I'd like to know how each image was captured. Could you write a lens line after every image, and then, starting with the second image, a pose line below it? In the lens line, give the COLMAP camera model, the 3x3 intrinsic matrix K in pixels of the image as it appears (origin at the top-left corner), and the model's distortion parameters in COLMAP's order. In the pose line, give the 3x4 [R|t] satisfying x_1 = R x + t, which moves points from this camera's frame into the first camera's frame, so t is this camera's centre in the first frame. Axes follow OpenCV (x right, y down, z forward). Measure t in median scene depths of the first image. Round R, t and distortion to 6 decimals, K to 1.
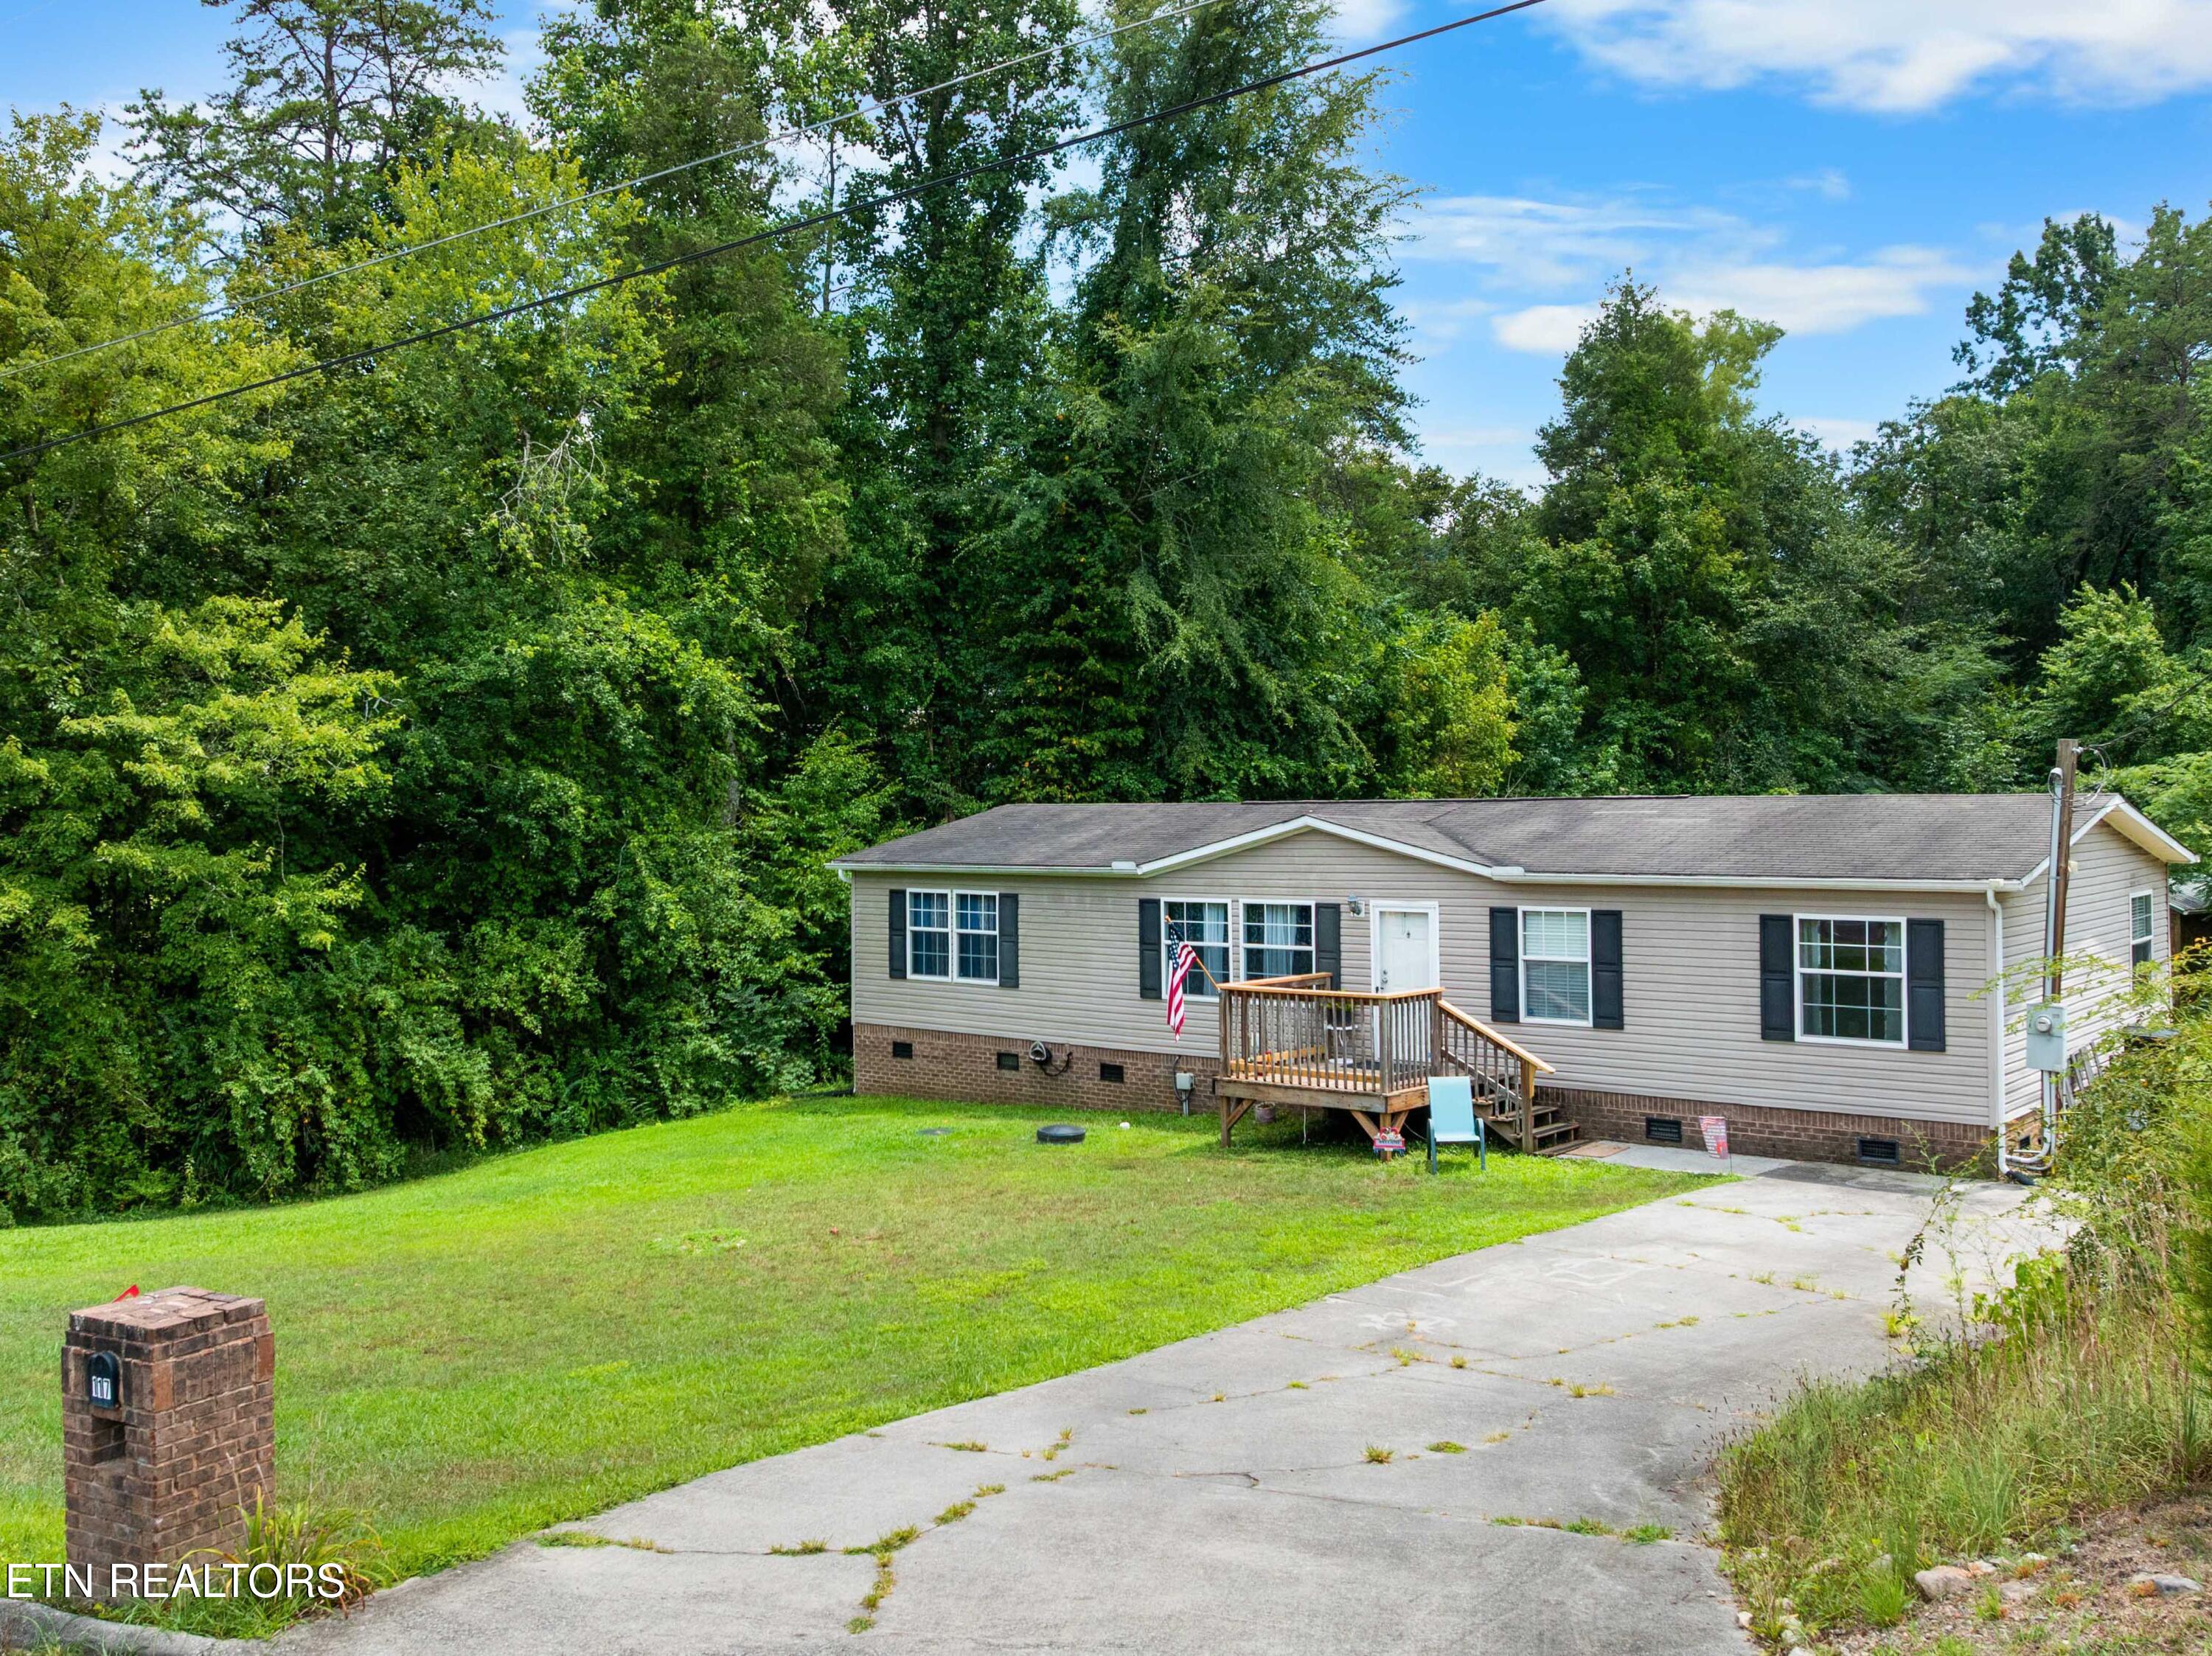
lens RADIAL K [[1978.3, 0, 1030.9], [0, 1978.3, 775.6], [0, 0, 1]] dist [-0.040322, -0.016360]
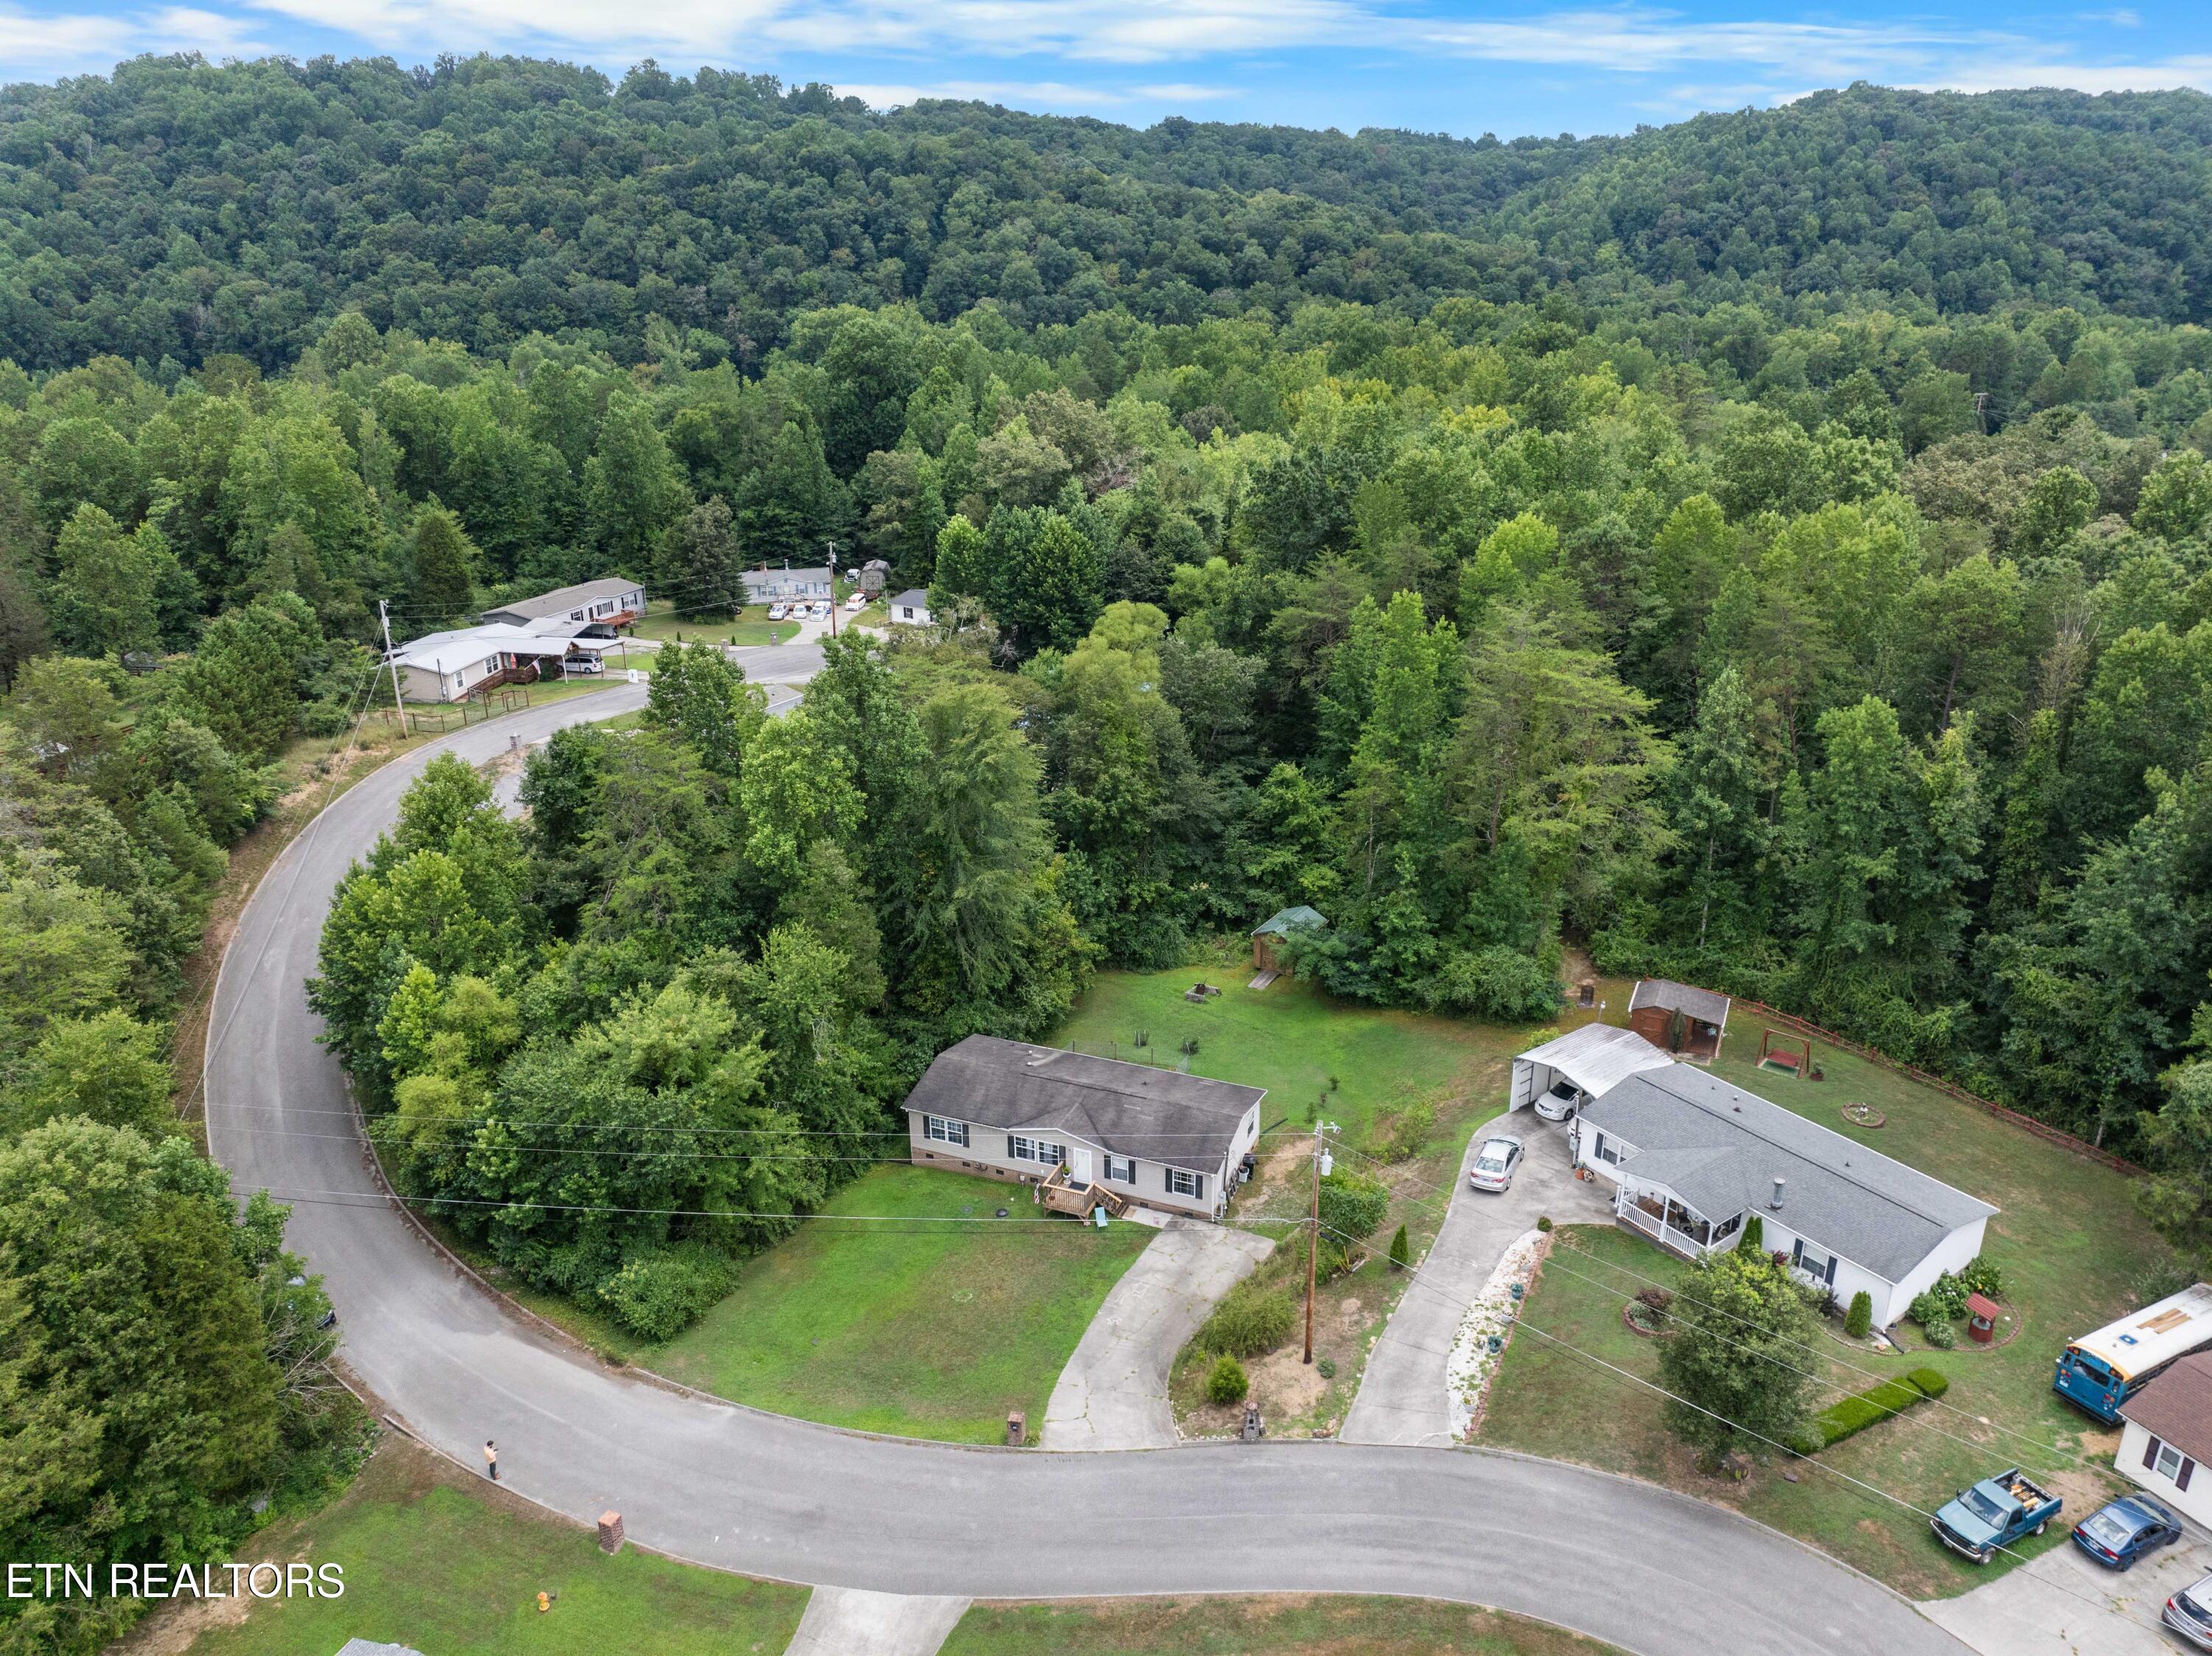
lens RADIAL K [[1545.5, 0, 1125.8], [0, 1545.5, 825.1], [0, 0, 1]] dist [-0.041323, 0.022839]
pose [[0.938644, -0.116654, 0.324559, -0.636697], [-0.011034, 0.930421, 0.366327, -1.609944], [-0.344710, -0.347432, 0.872047, -1.470713]]
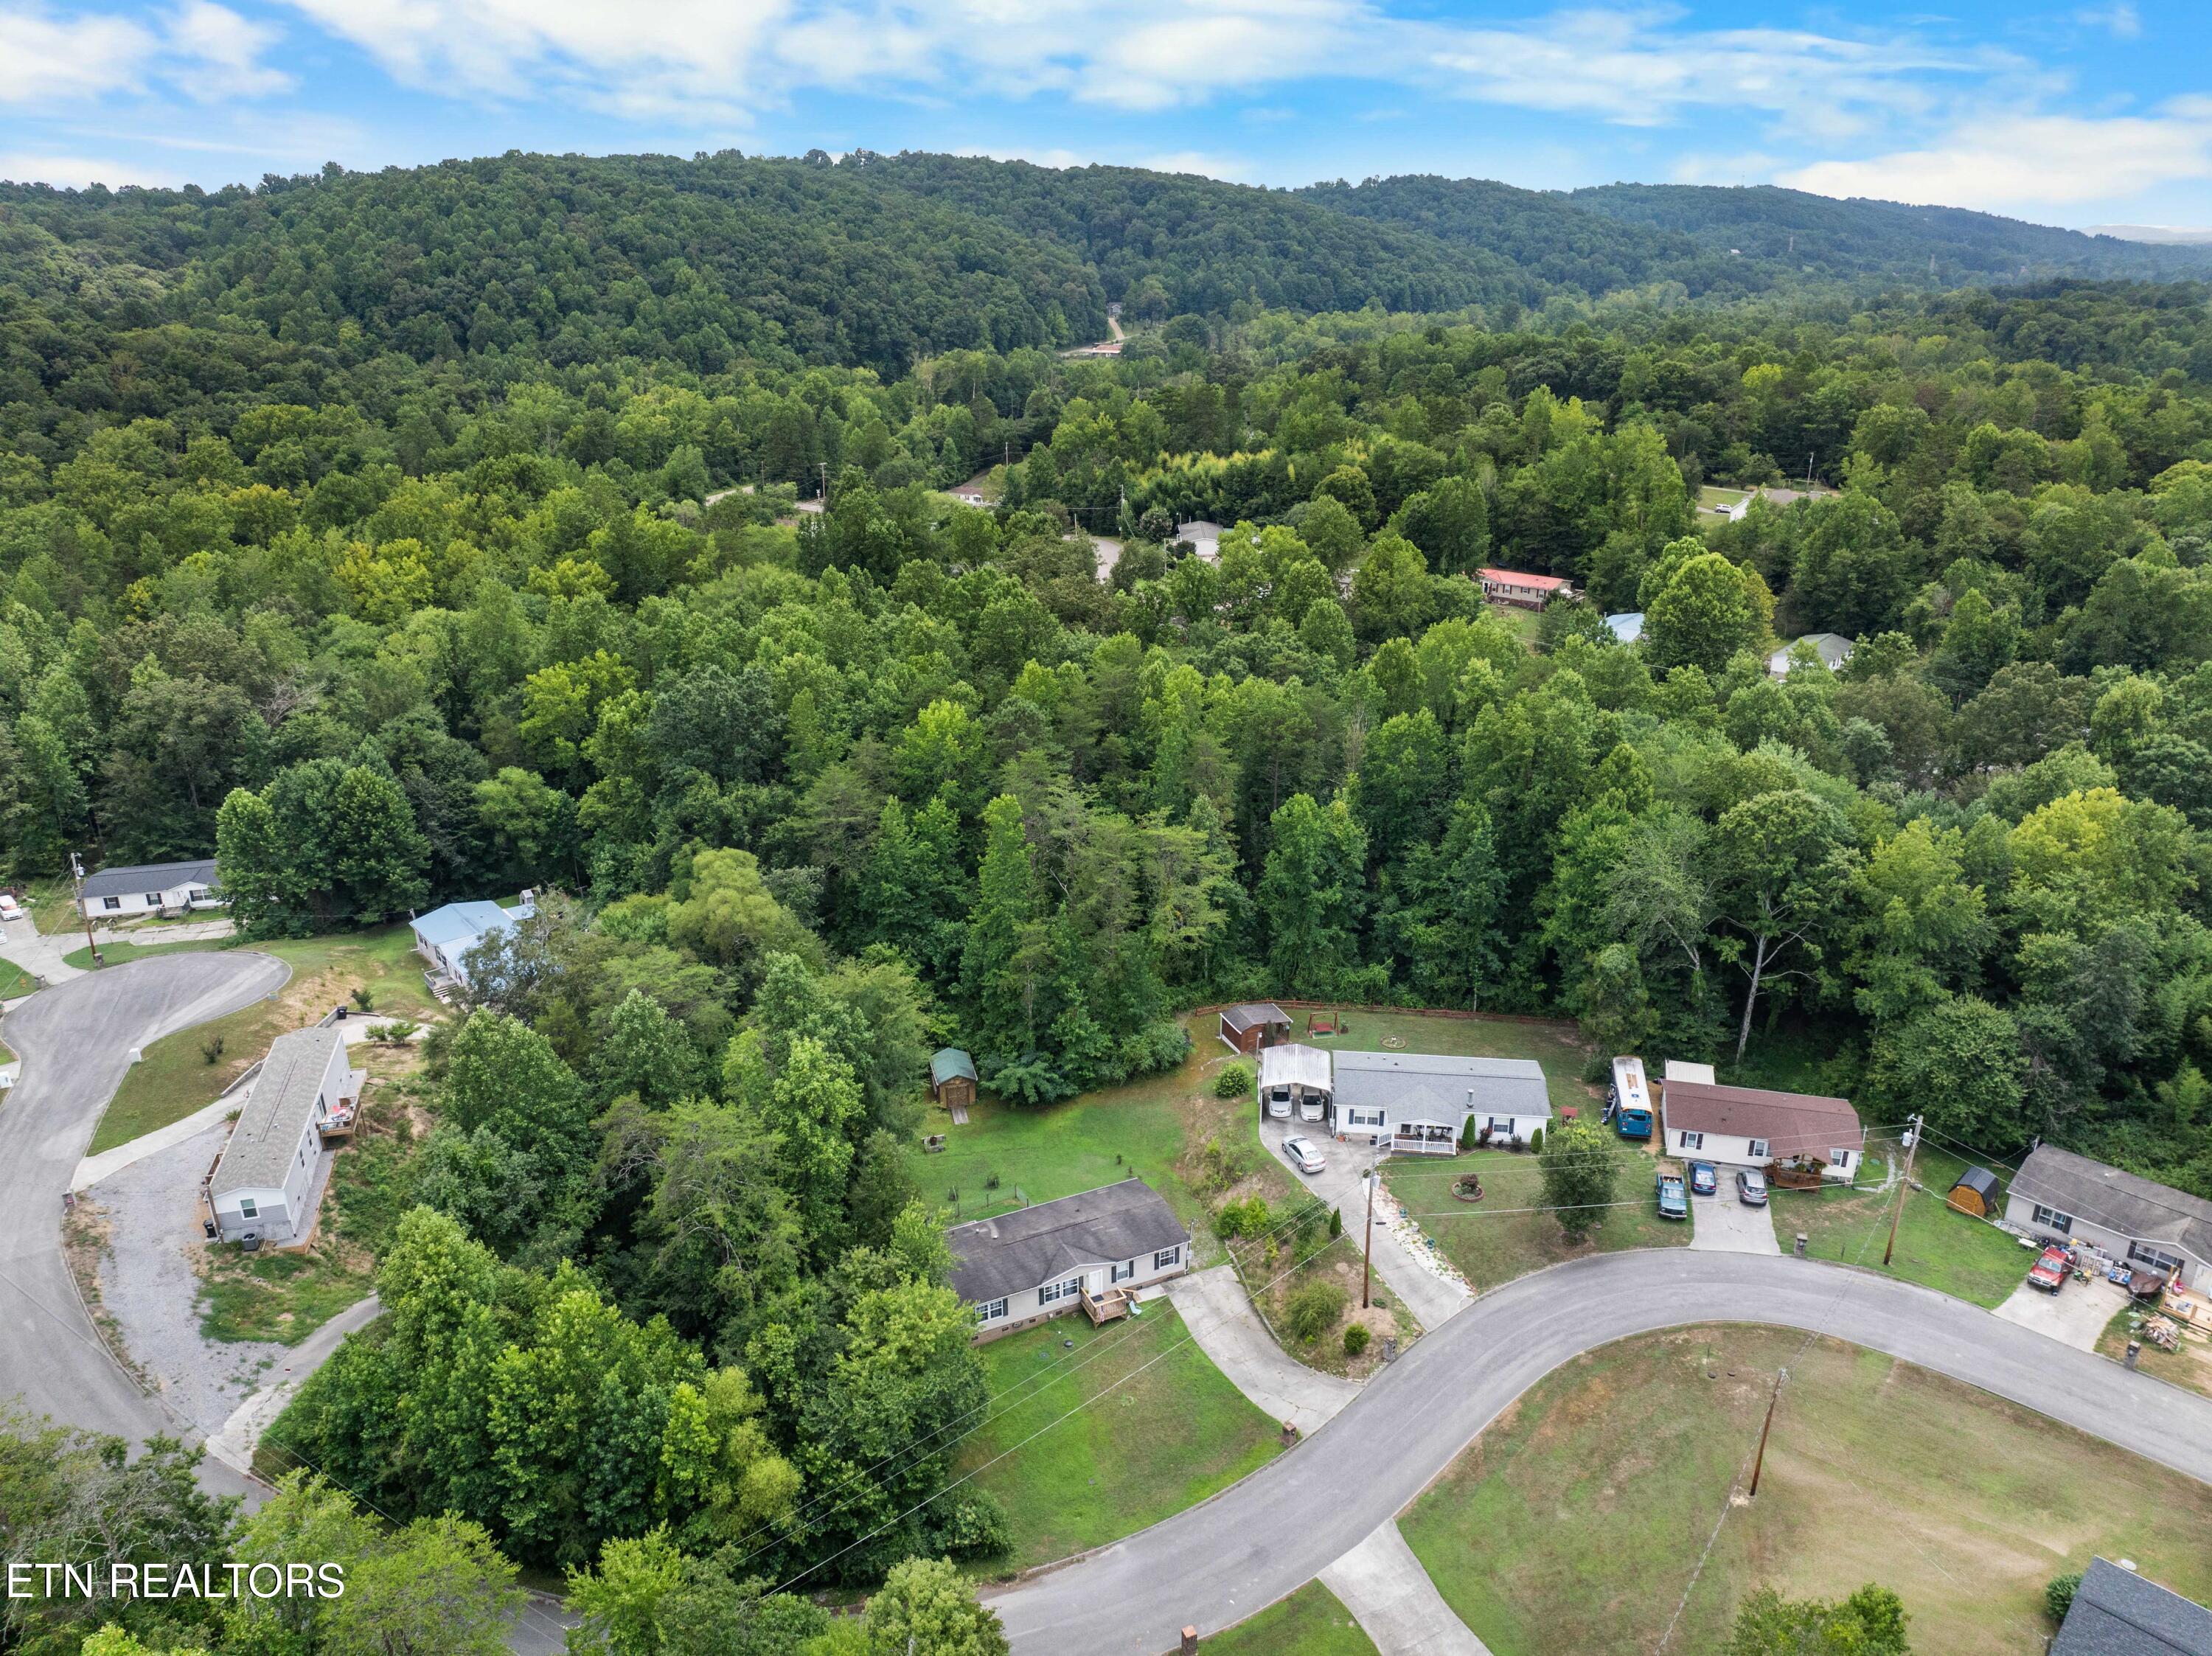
lens RADIAL K [[1546.5, 0, 1106.0], [0, 1546.5, 828.0], [0, 0, 1]] dist [-0.031460, 0.000277]
pose [[0.390598, -0.318001, 0.863892, -2.893504], [-0.010338, 0.936866, 0.349537, -2.405538], [-0.920503, -0.145460, 0.362650, -0.371193]]
